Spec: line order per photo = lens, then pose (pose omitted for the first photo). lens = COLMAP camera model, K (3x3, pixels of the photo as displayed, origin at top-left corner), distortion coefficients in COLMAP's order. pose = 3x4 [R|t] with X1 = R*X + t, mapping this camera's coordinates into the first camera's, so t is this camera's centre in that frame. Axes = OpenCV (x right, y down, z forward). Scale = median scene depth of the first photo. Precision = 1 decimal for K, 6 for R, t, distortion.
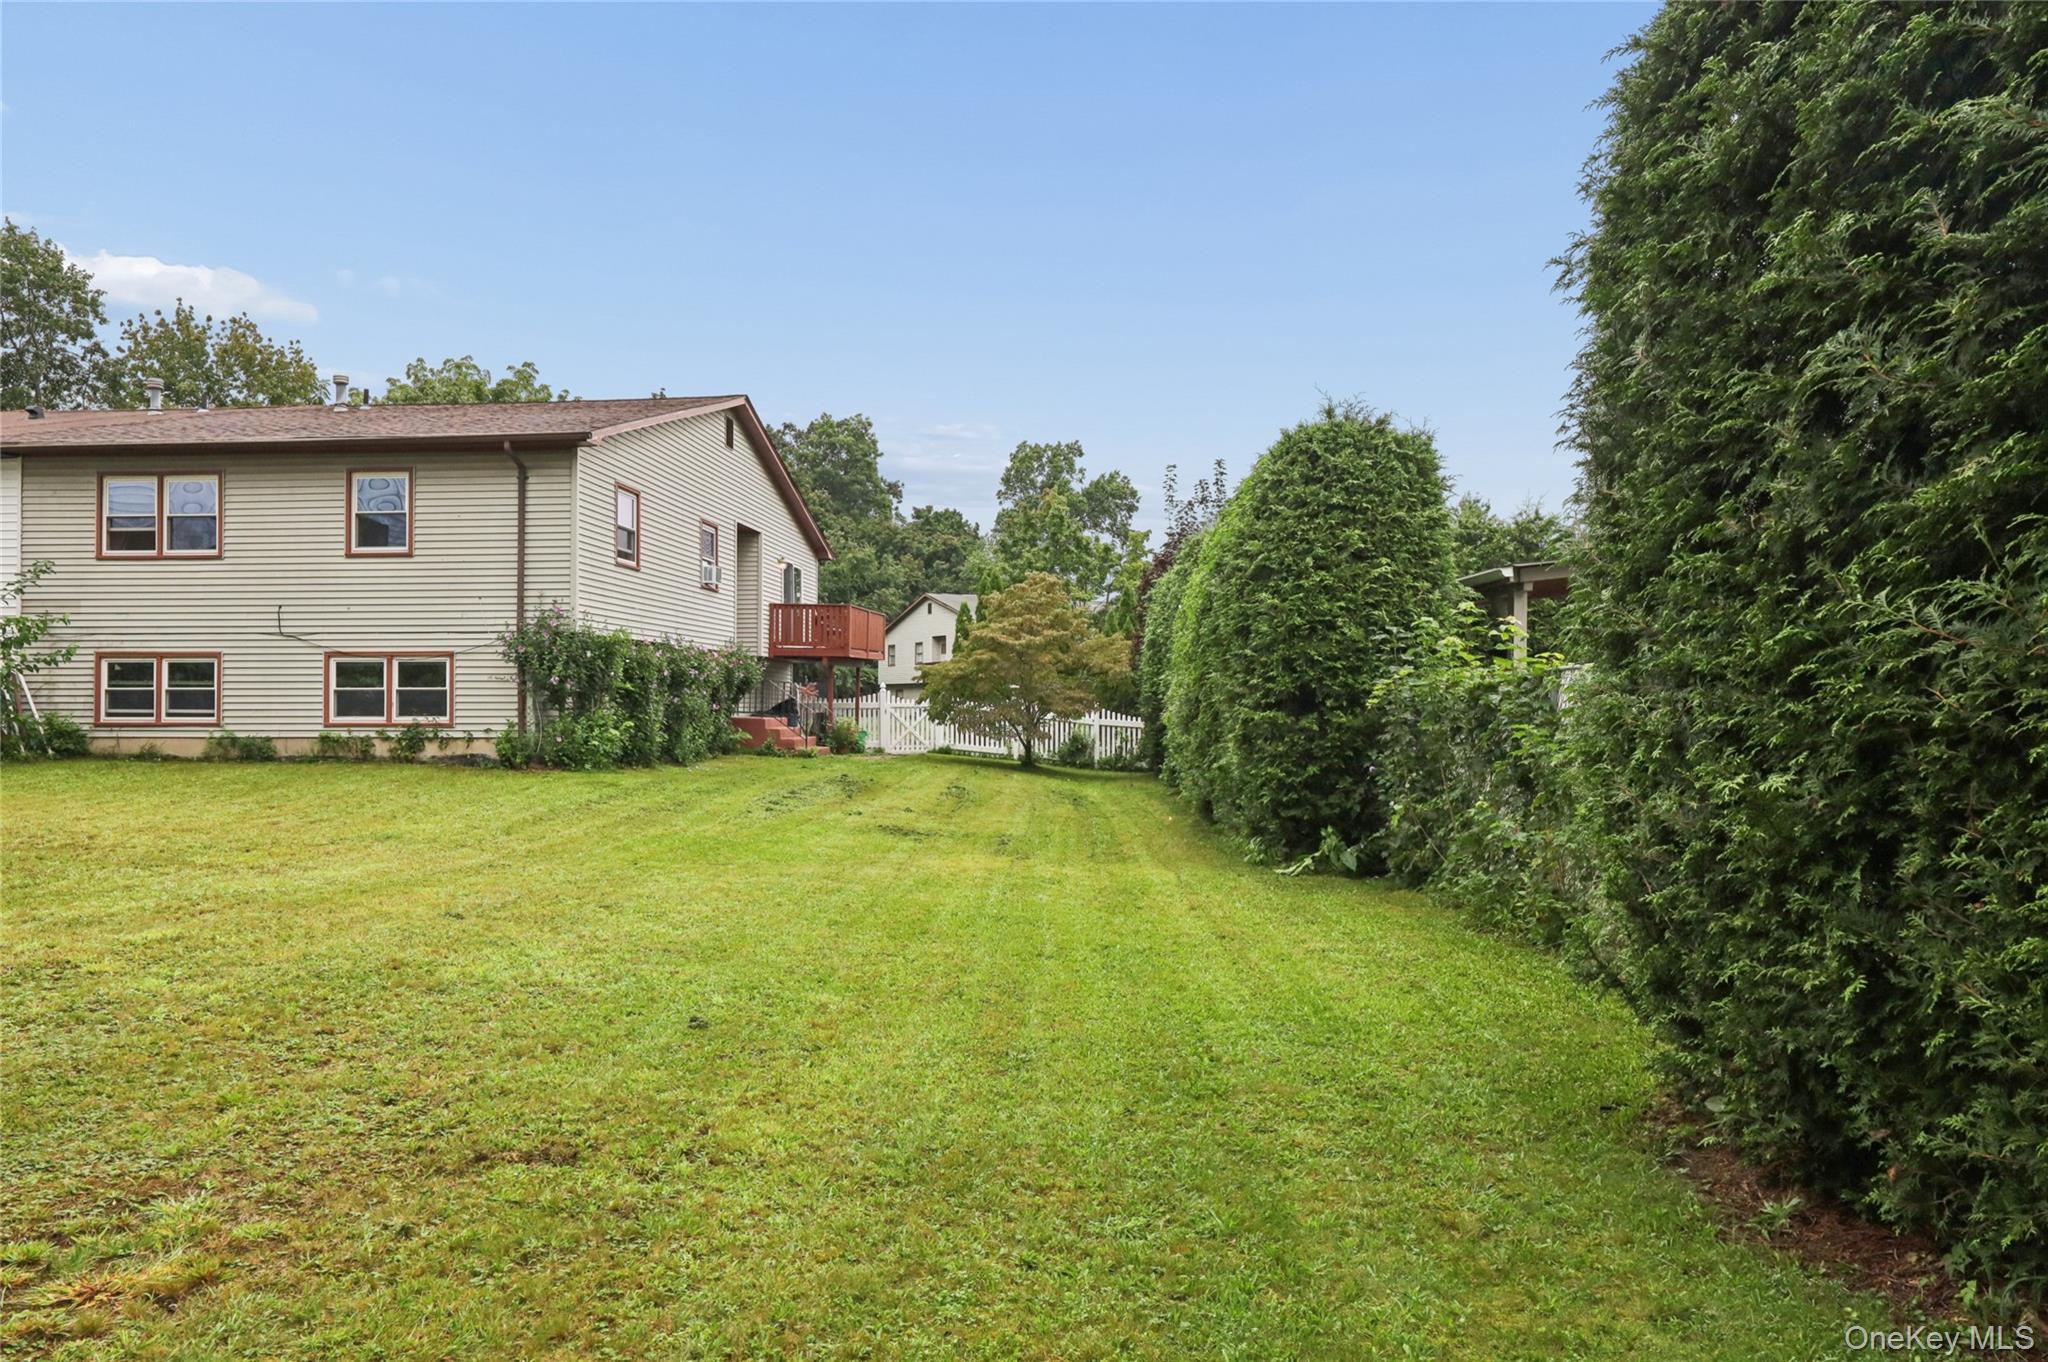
lens RADIAL K [[1434.9, 0, 1025.9], [0, 1434.9, 683.8], [0, 0, 1]] dist [-0.001443, -0.000634]
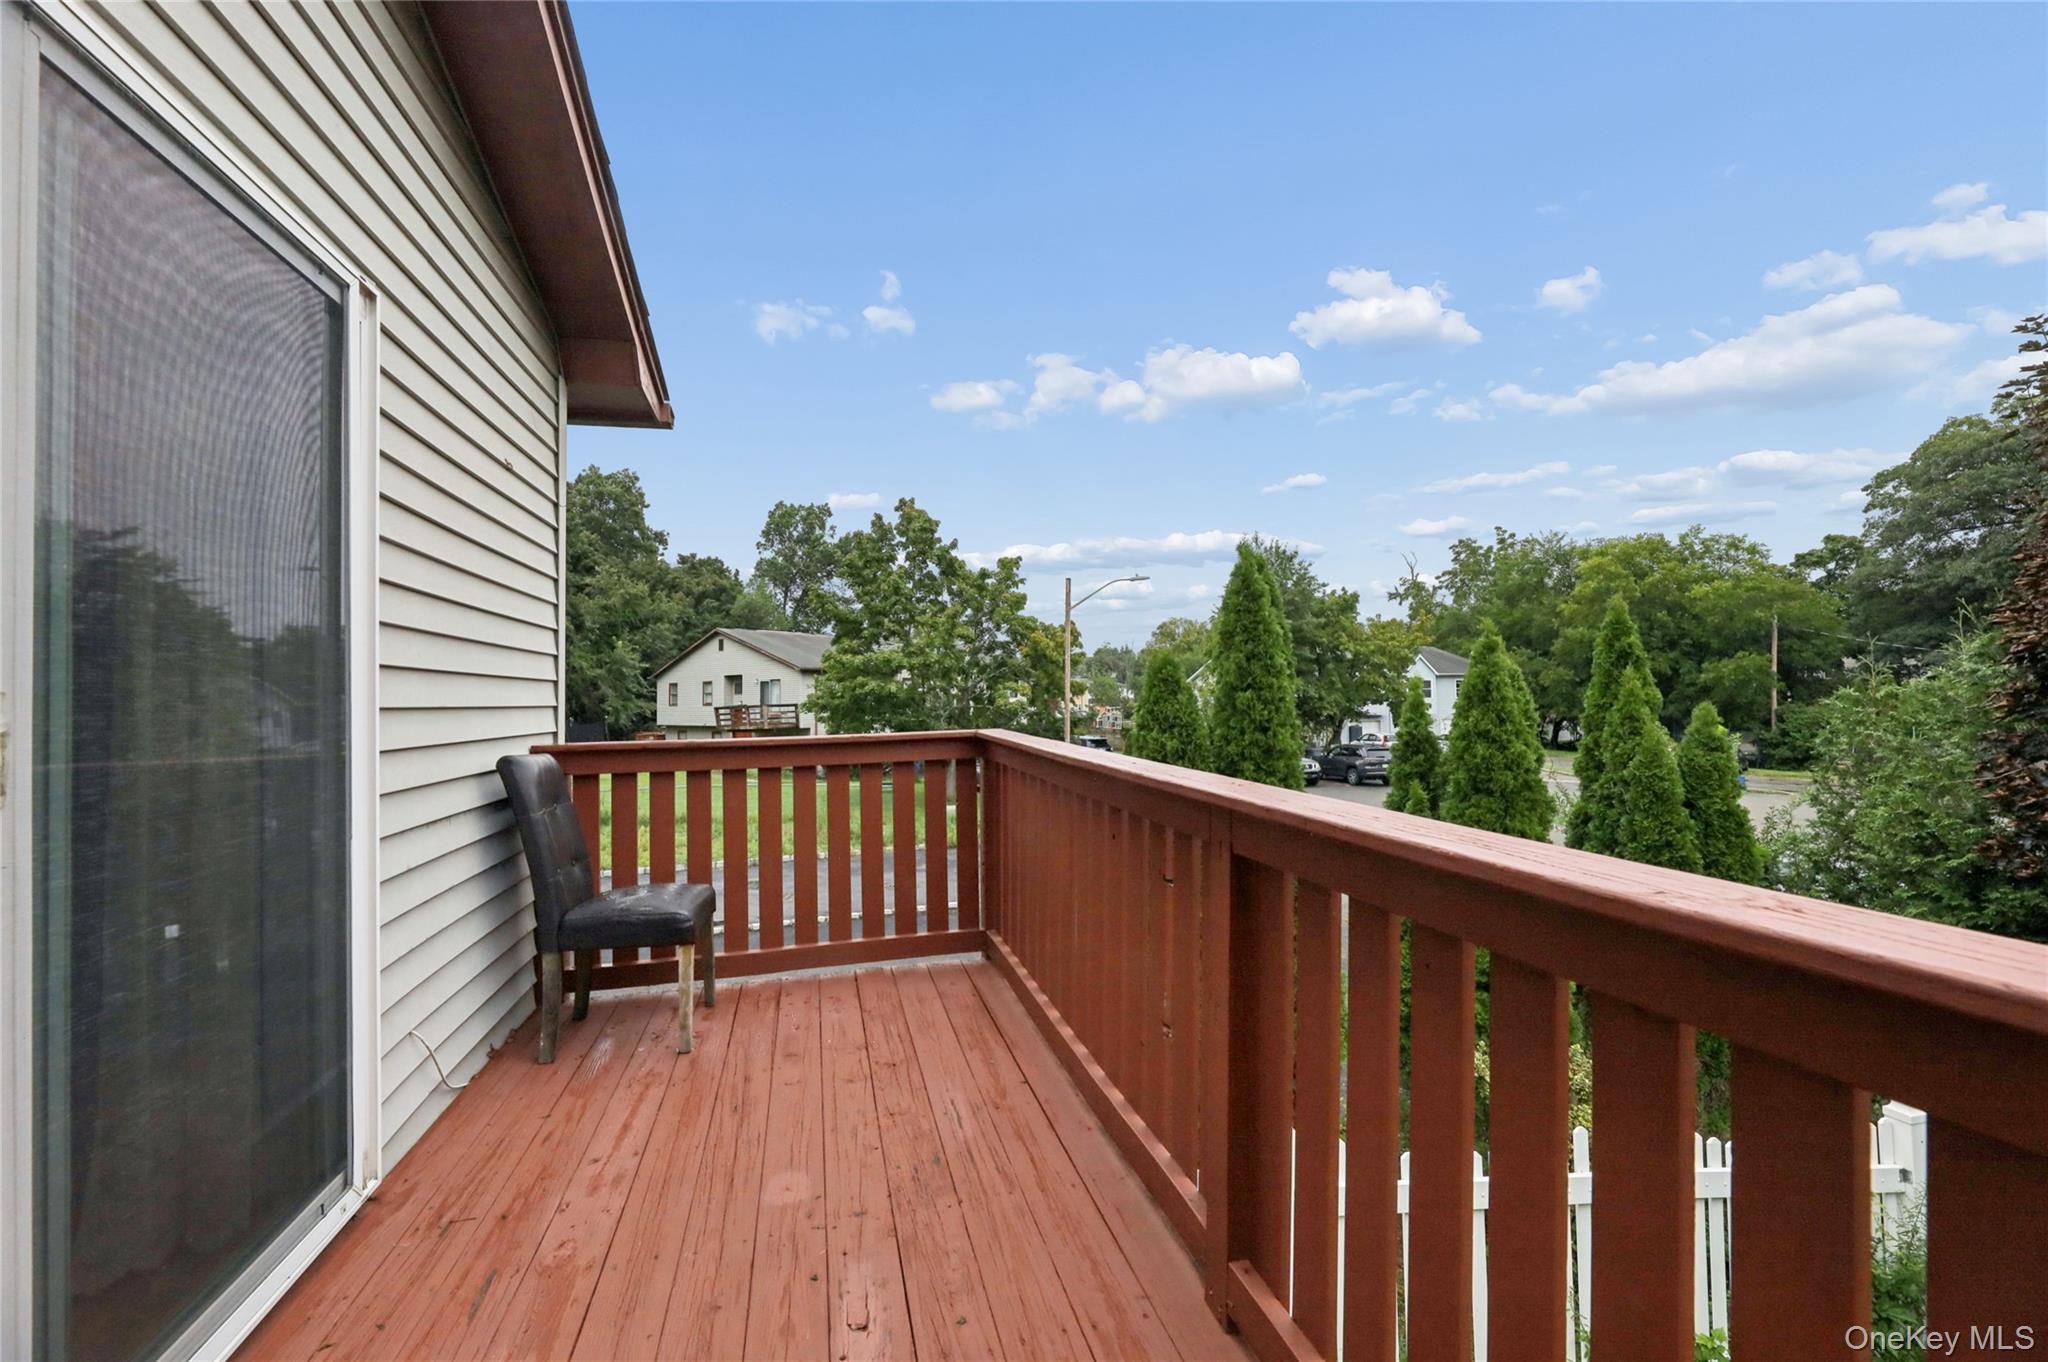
lens RADIAL K [[832.7, 0, 1017.9], [0, 832.7, 683.3], [0, 0, 1]] dist [-0.010828, 0.000100]
pose [[0.944359, -0.005824, 0.328865, -0.043189], [0.006398, 0.999979, -0.000663, -0.018158], [-0.328854, 0.002730, 0.944377, 0.295653]]
